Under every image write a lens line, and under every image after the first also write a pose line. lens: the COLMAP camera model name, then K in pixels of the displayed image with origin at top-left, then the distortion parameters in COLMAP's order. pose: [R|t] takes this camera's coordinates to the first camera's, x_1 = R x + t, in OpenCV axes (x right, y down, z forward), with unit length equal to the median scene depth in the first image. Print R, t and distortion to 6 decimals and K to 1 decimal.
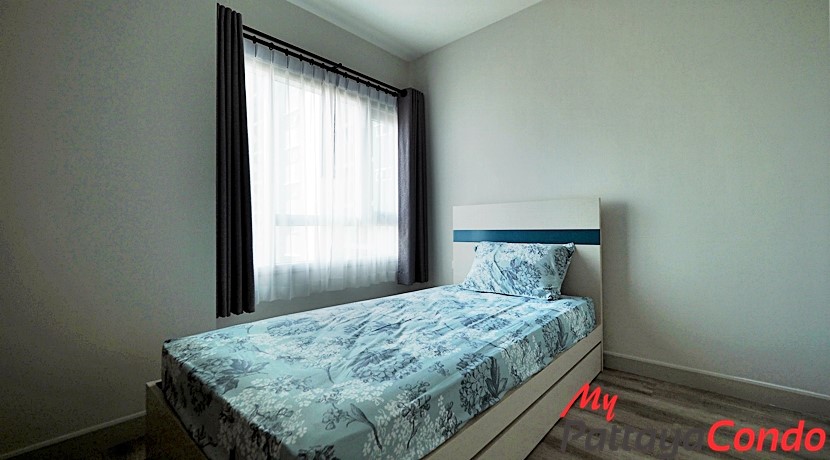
lens RADIAL K [[351.3, 0, 418.0], [0, 351.3, 231.5], [0, 0, 1]] dist [-0.004965, -0.000726]
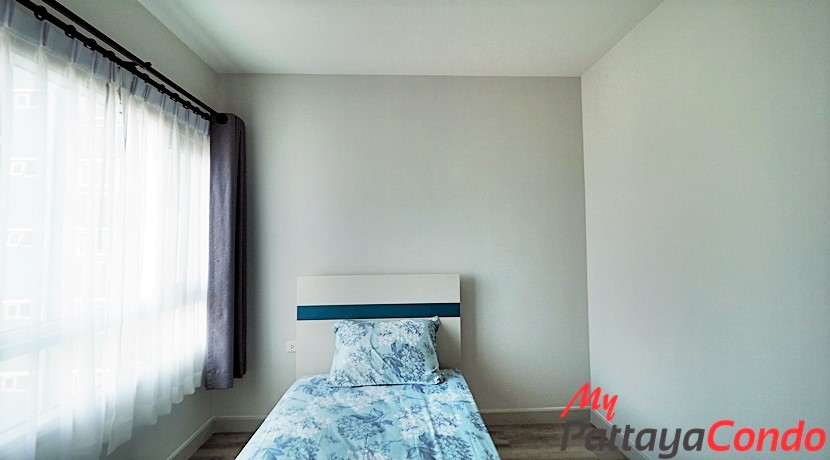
lens RADIAL K [[351.3, 0, 422.2], [0, 351.3, 222.1], [0, 0, 1]] dist [-0.004965, -0.000726]
pose [[0.704360, 0.042666, 0.708559, -0.331763], [0.001970, 0.998071, -0.062057, -0.173837], [-0.709840, 0.045106, 0.702917, 0.259447]]
